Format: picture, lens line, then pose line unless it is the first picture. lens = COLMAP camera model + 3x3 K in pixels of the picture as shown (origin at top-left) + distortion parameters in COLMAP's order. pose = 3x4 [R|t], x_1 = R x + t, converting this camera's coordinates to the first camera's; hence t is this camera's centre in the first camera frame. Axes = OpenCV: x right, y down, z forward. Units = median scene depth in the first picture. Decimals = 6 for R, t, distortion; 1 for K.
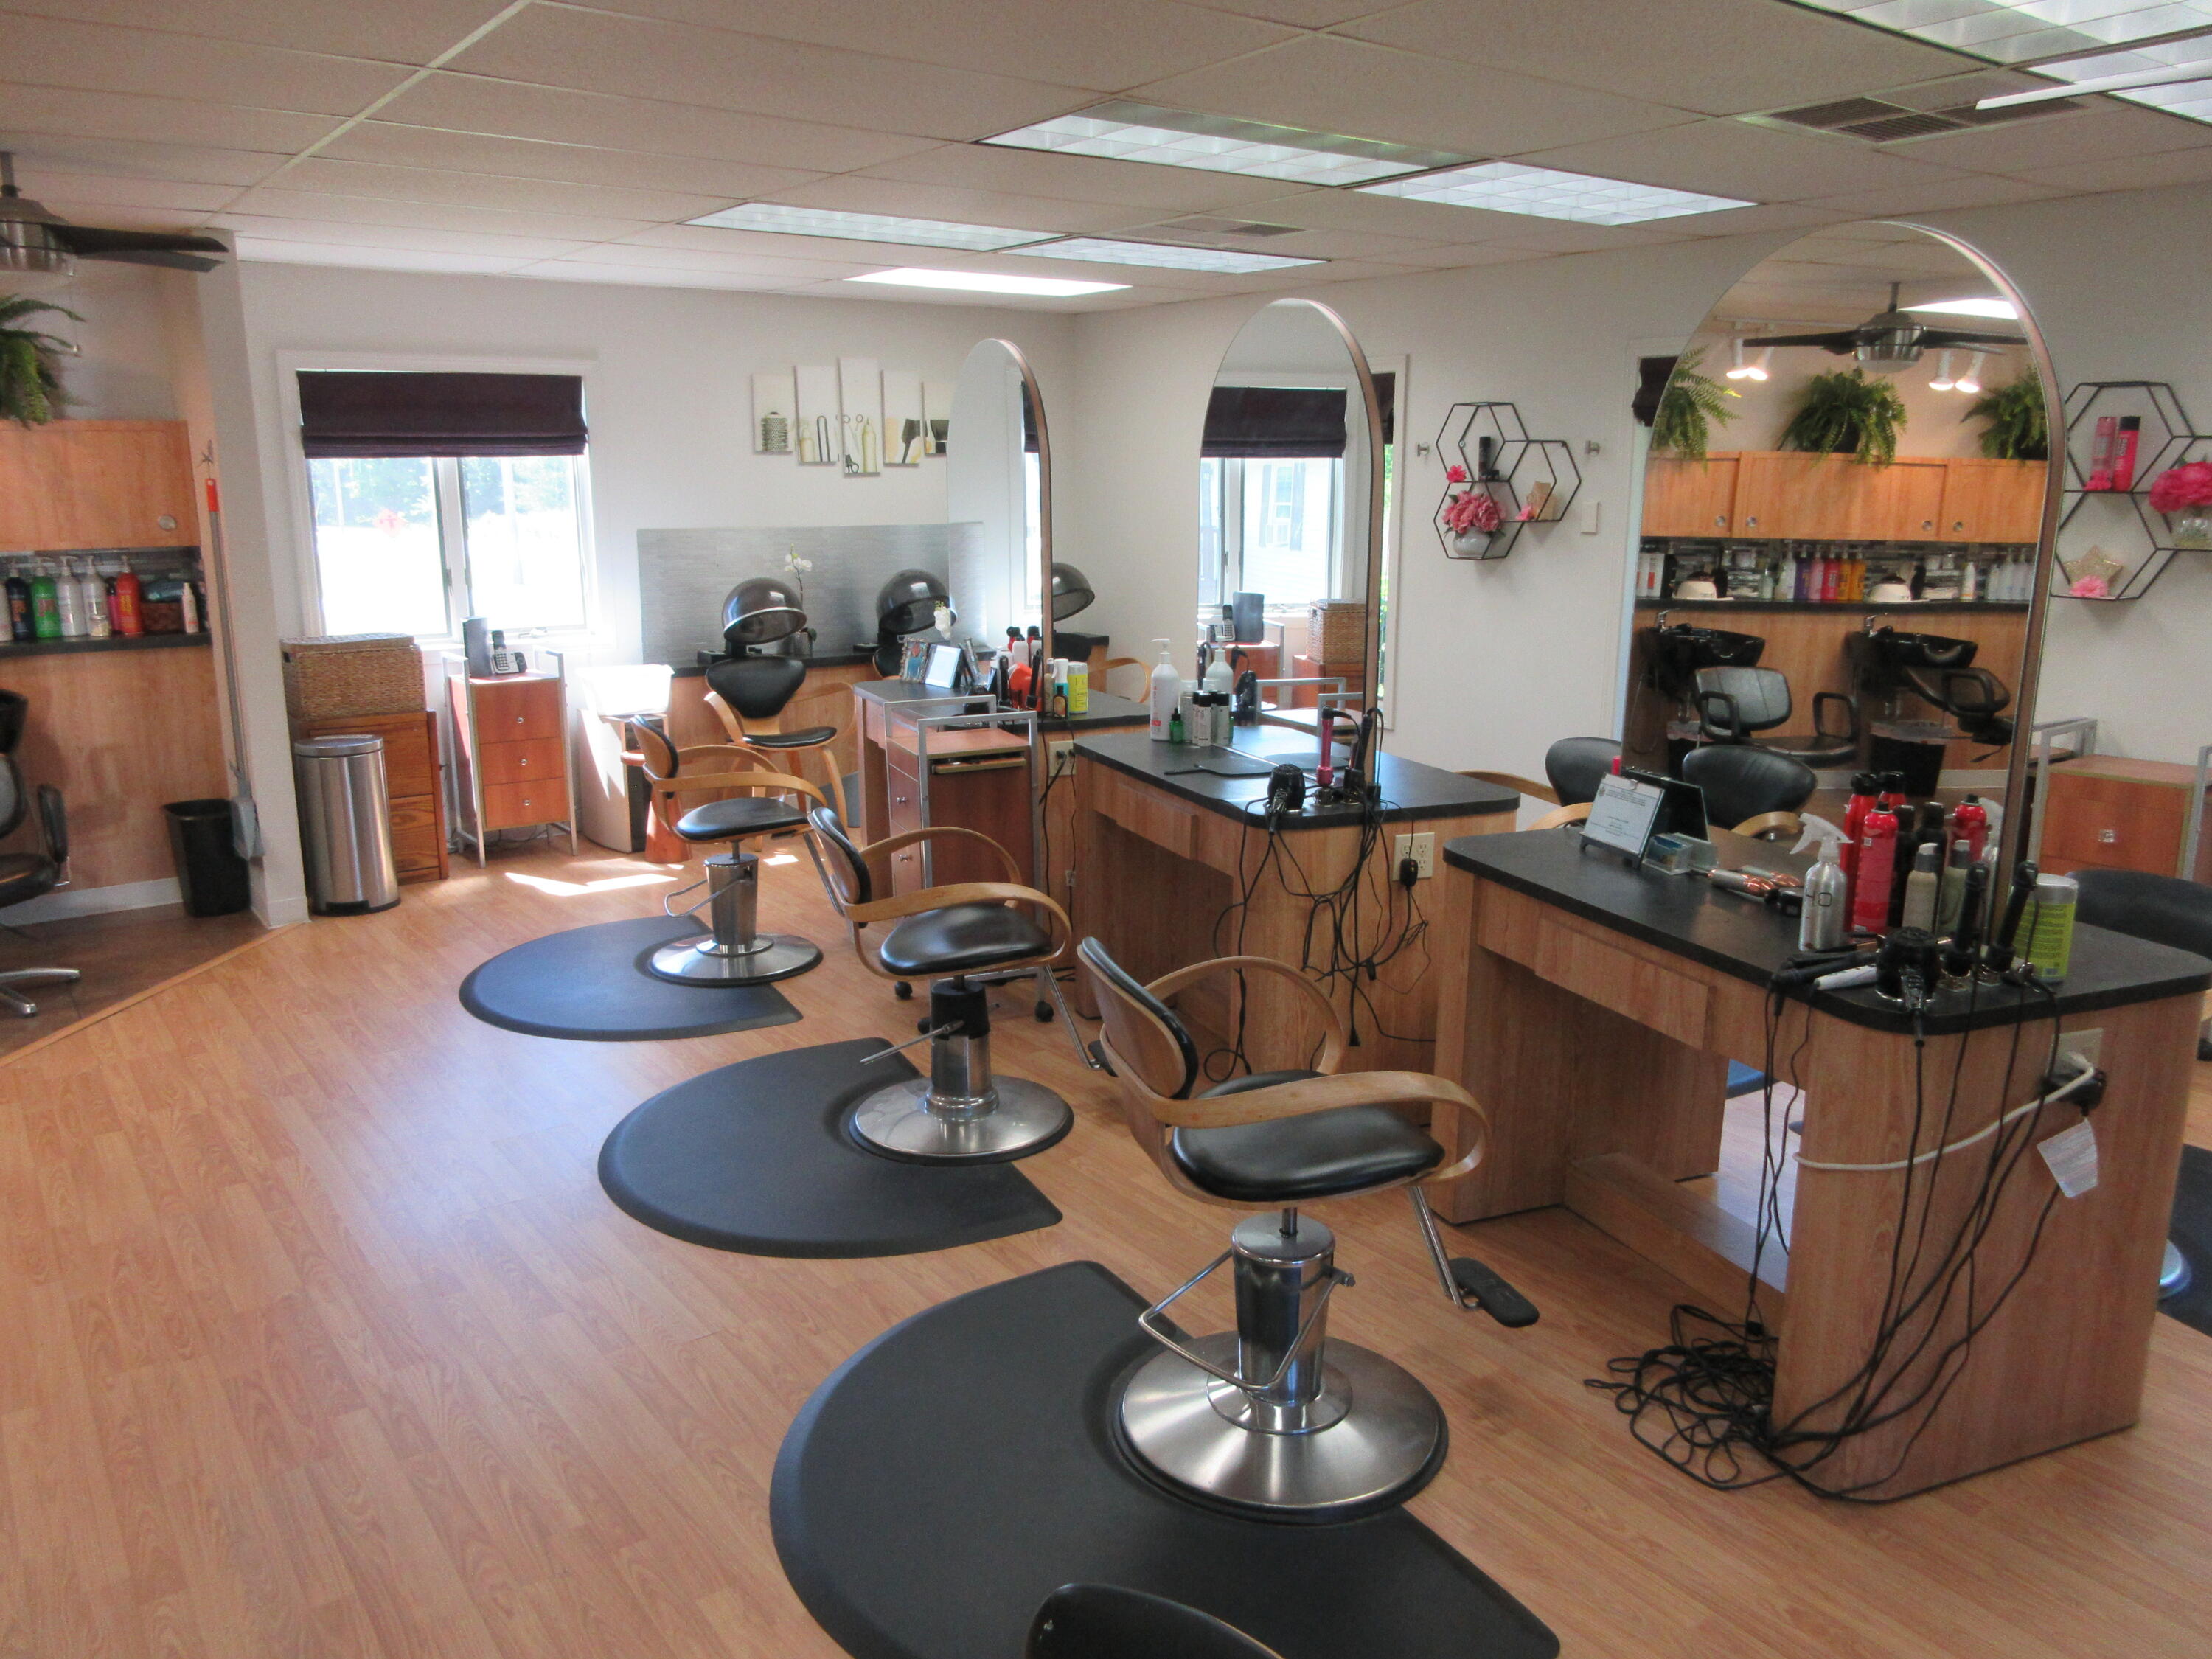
lens RADIAL K [[1640.4, 0, 1137.4], [0, 1640.4, 829.2], [0, 0, 1]] dist [0.007790, -0.001429]
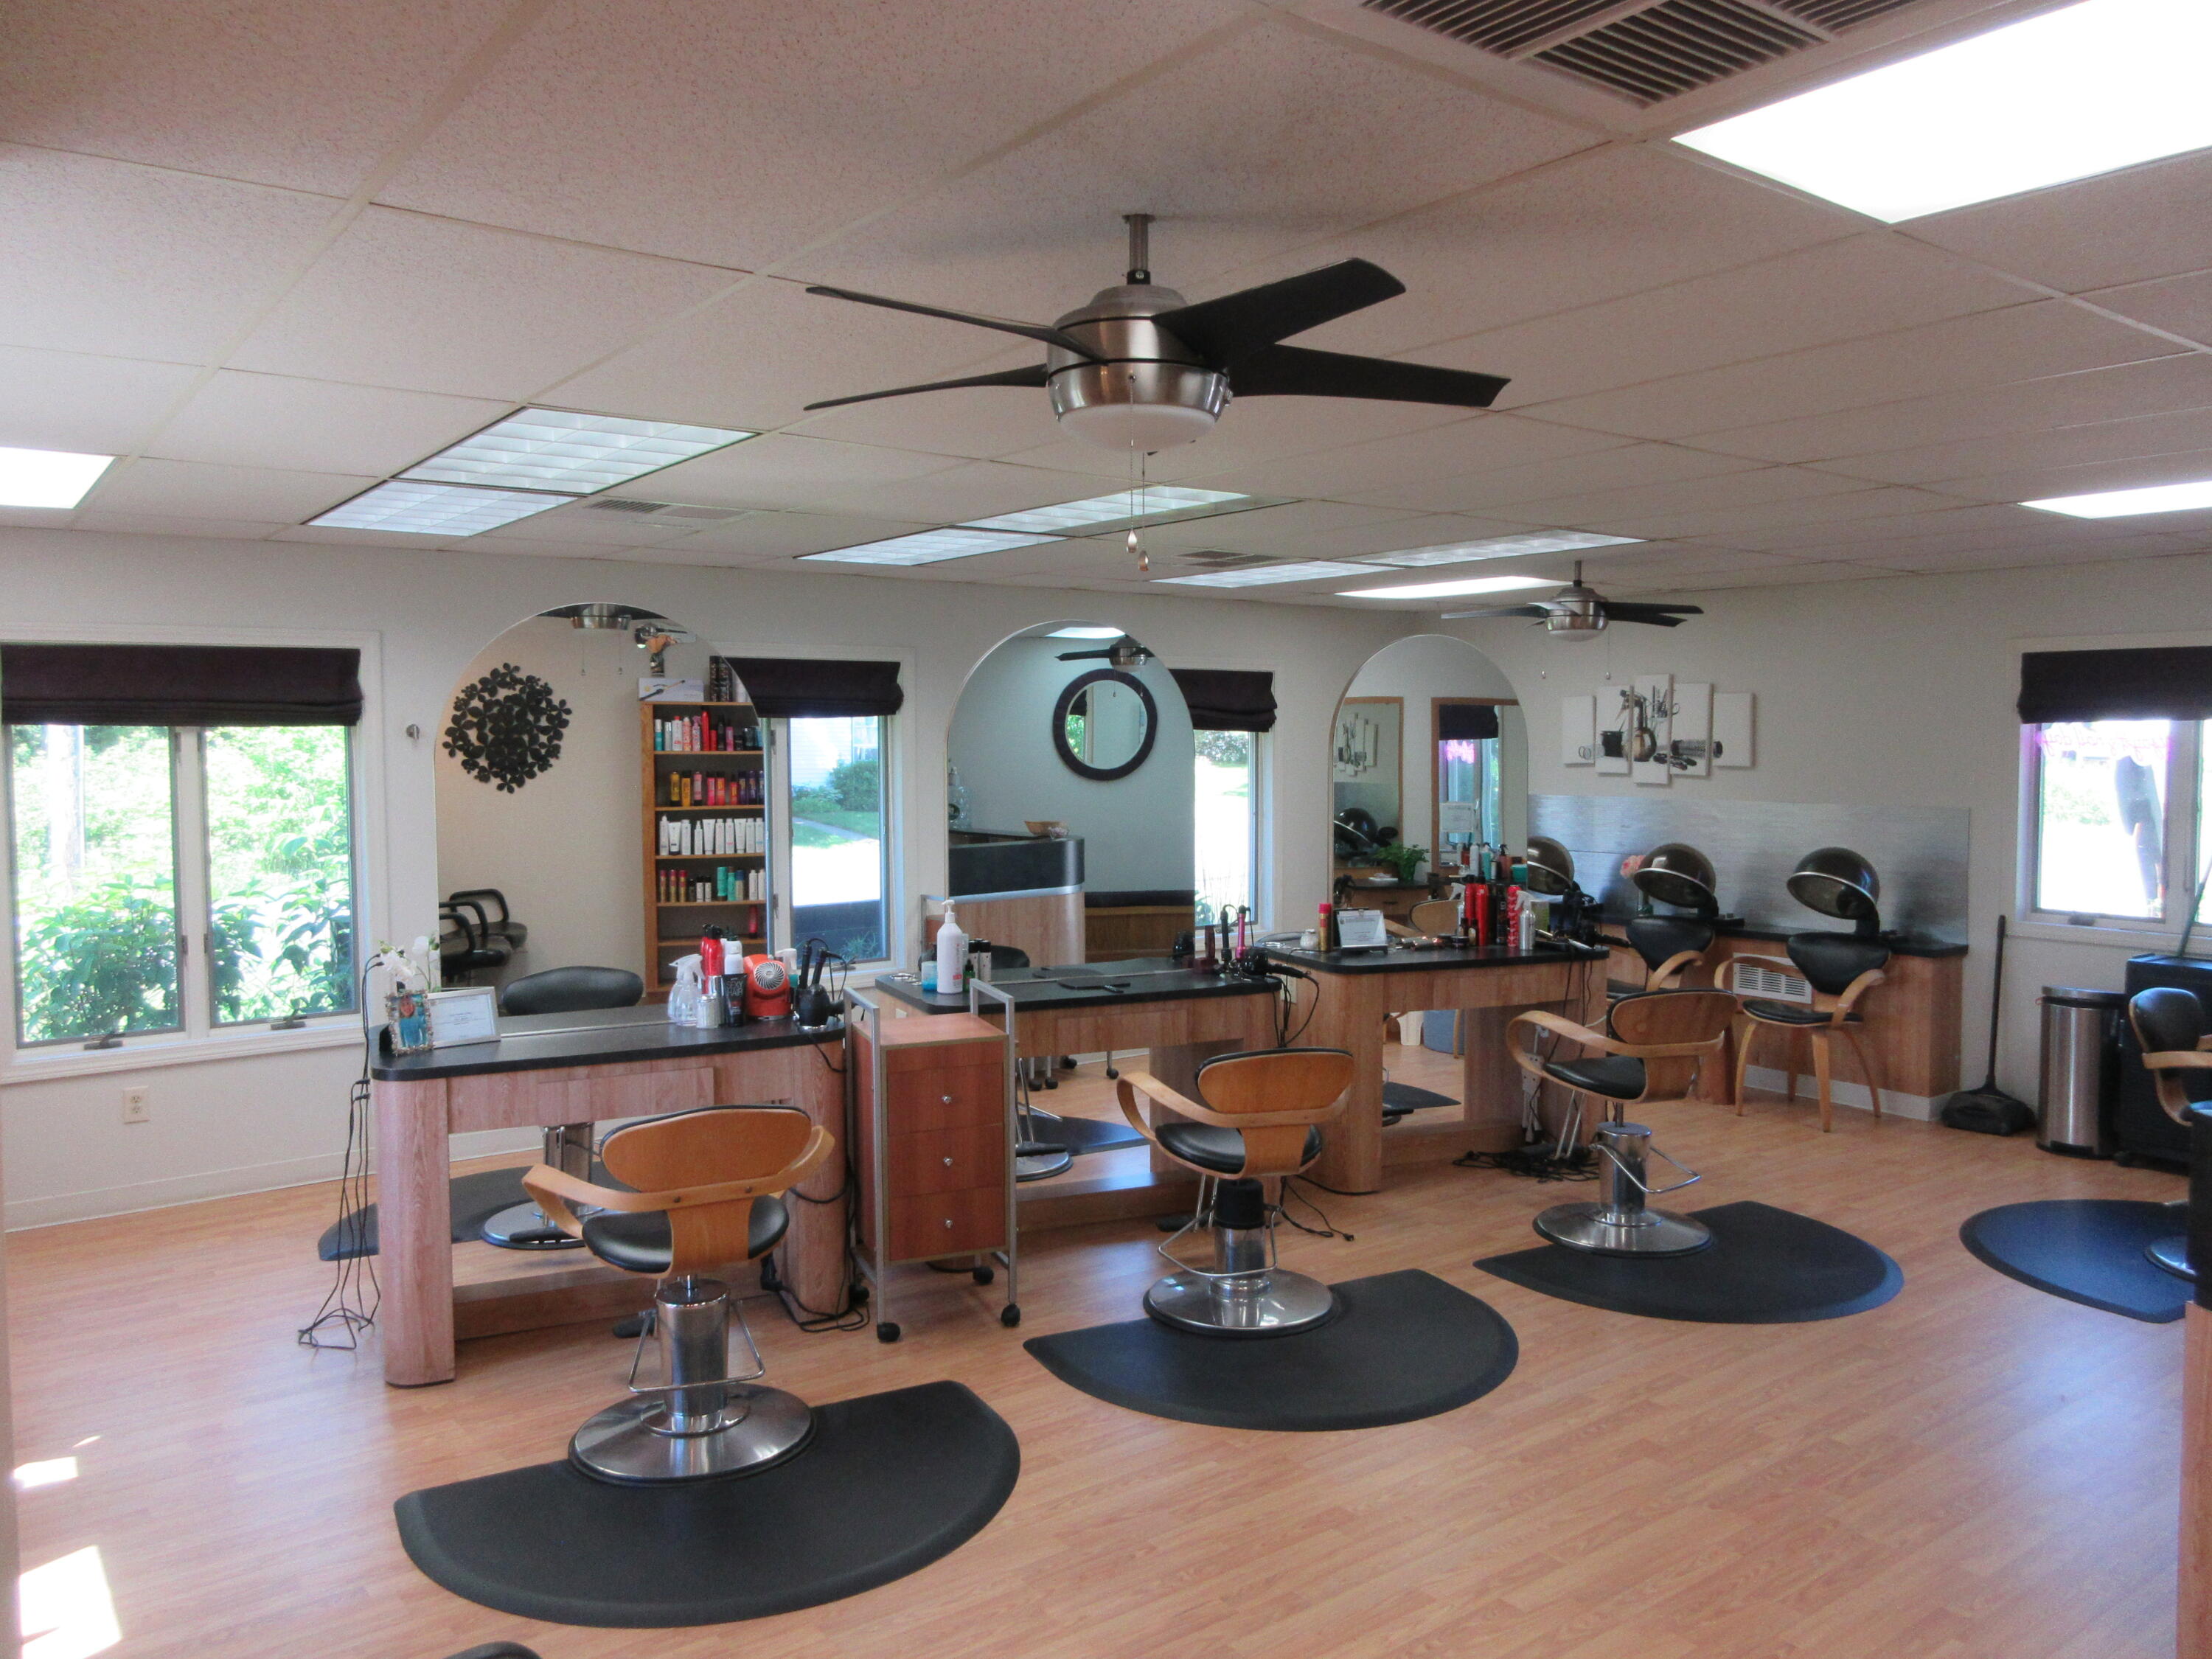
lens RADIAL K [[1640.4, 0, 1137.4], [0, 1640.4, 829.2], [0, 0, 1]] dist [0.007790, -0.001429]
pose [[-0.028114, -0.058471, 0.997893, -1.351179], [0.207397, 0.976223, 0.063045, -0.256129], [-0.977853, 0.208732, -0.015318, 1.118834]]
